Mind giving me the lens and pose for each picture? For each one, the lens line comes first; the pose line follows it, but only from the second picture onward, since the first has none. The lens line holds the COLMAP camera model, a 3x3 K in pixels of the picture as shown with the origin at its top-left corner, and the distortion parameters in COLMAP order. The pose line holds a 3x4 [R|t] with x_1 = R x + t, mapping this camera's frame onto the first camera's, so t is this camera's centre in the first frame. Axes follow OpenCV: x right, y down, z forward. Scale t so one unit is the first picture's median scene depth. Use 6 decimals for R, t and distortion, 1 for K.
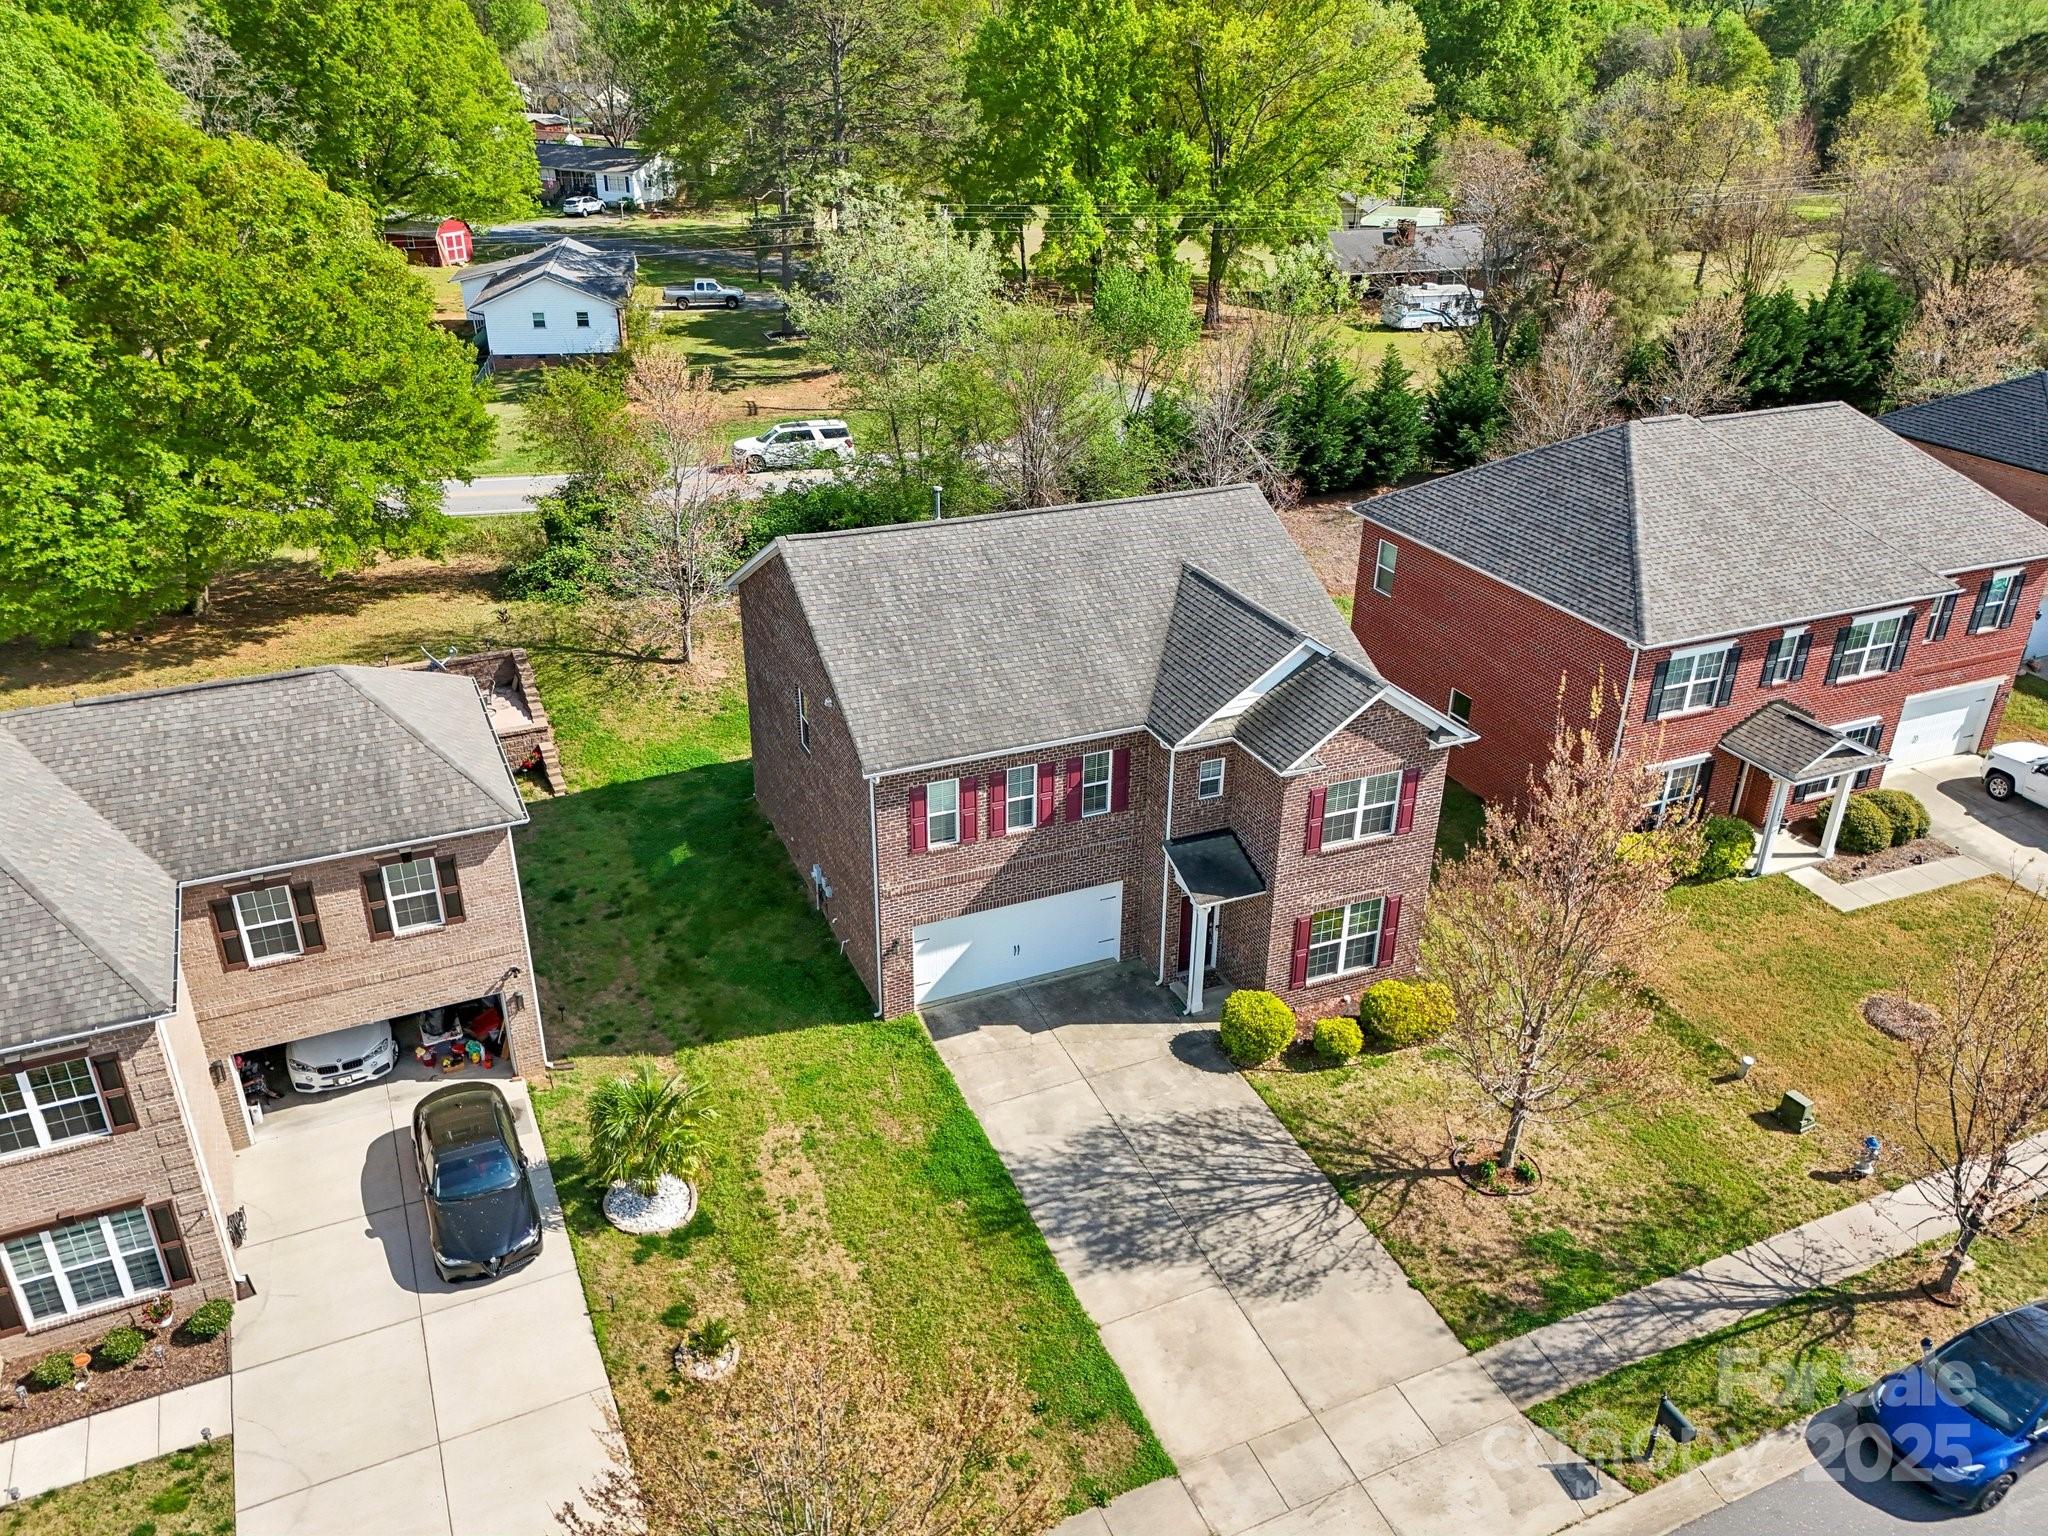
lens RADIAL K [[1534.7, 0, 1027.7], [0, 1534.7, 761.6], [0, 0, 1]] dist [0.047006, -0.019623]
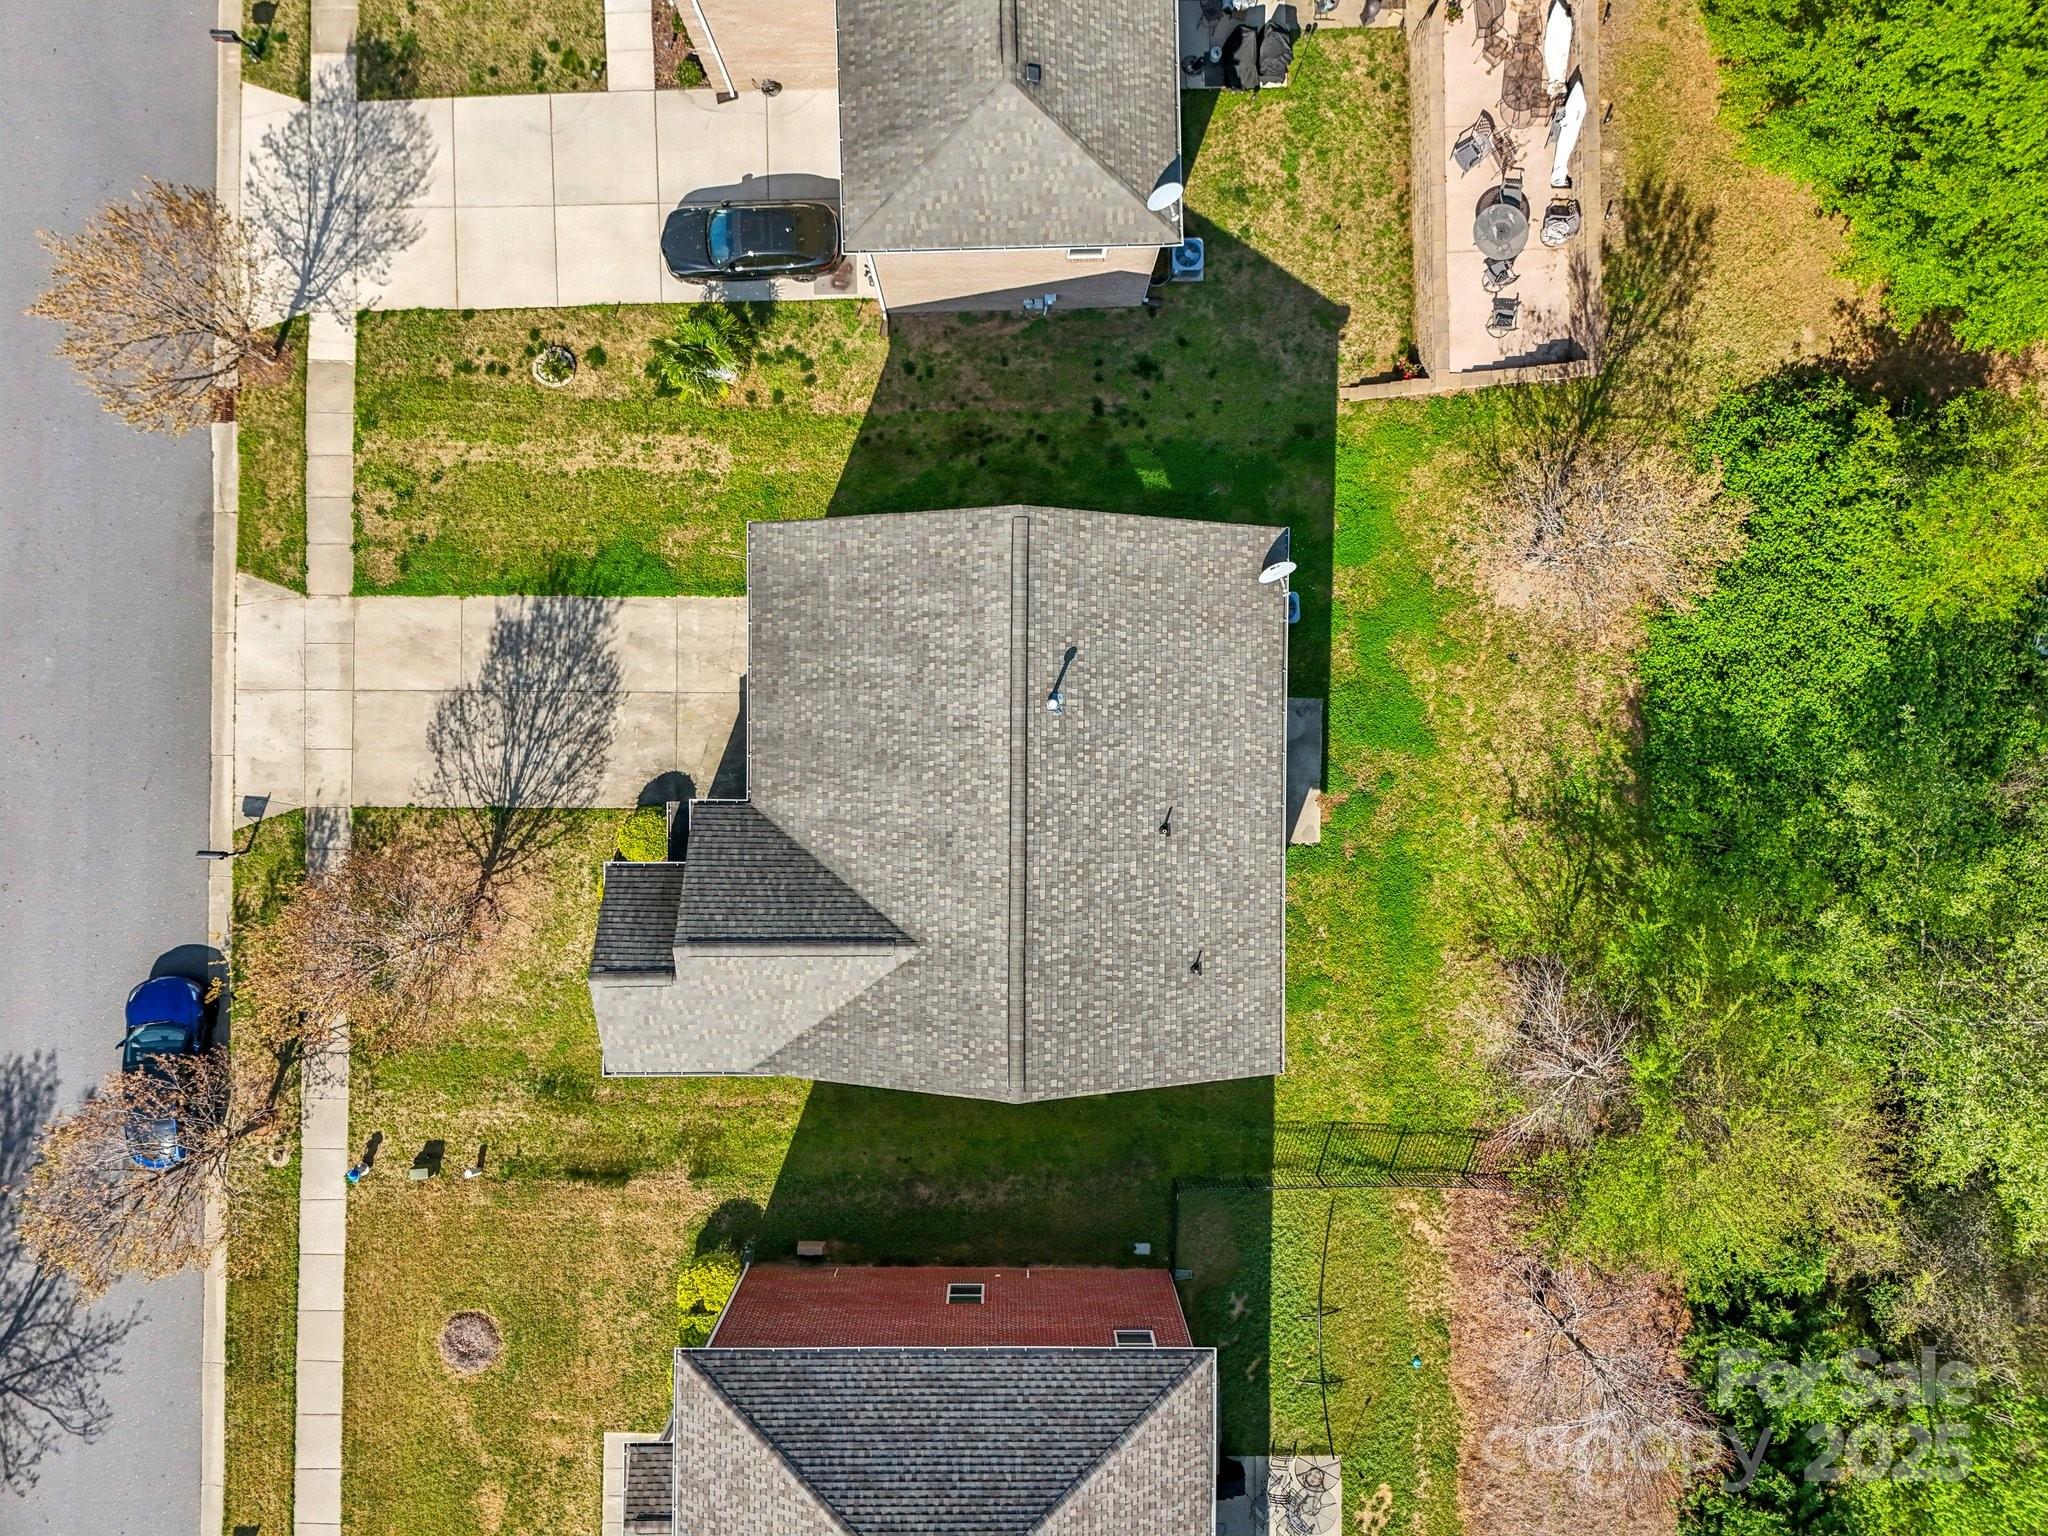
lens RADIAL K [[1534.7, 0, 1021.7], [0, 1534.7, 773.5], [0, 0, 1]] dist [0.047006, -0.019623]
pose [[-0.404690, 0.914454, 0.000558, -0.020006], [-0.410660, -0.182282, 0.893382, -1.152461], [0.817058, 0.361314, 0.449298, 0.744839]]
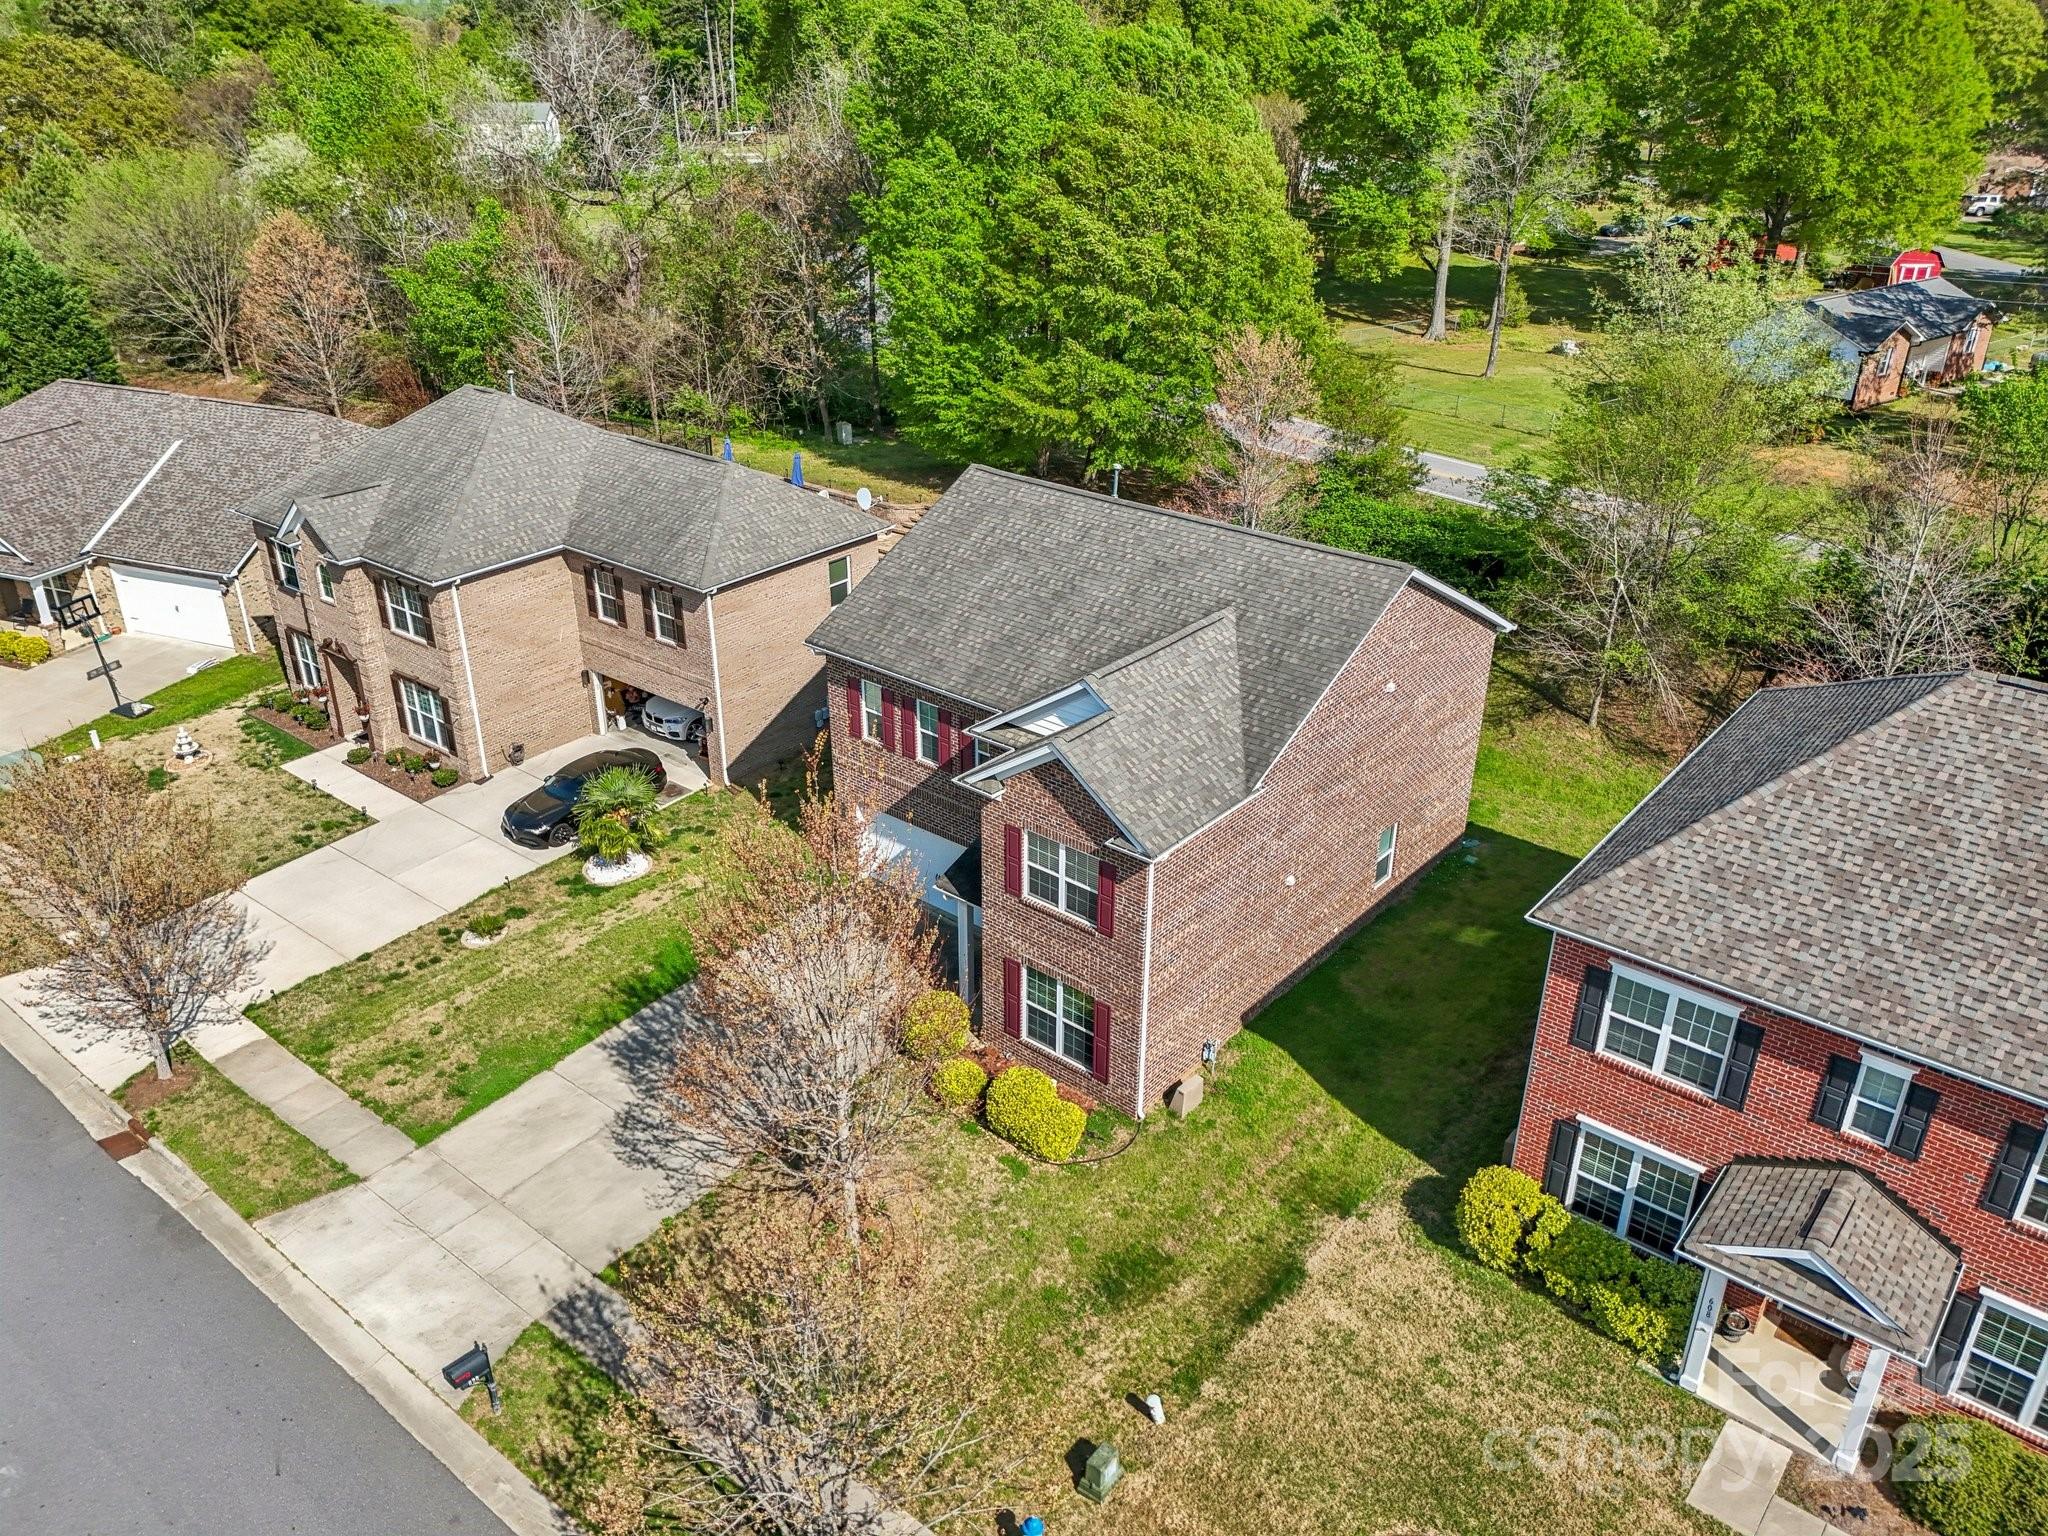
lens RADIAL K [[1534.7, 0, 1025.6], [0, 1534.7, 769.8], [0, 0, 1]] dist [0.047006, -0.019623]
pose [[0.450067, 0.388769, -0.803927, 0.997440], [-0.396802, 0.893566, 0.209973, -0.227536], [0.799992, 0.224498, 0.556428, 0.510703]]
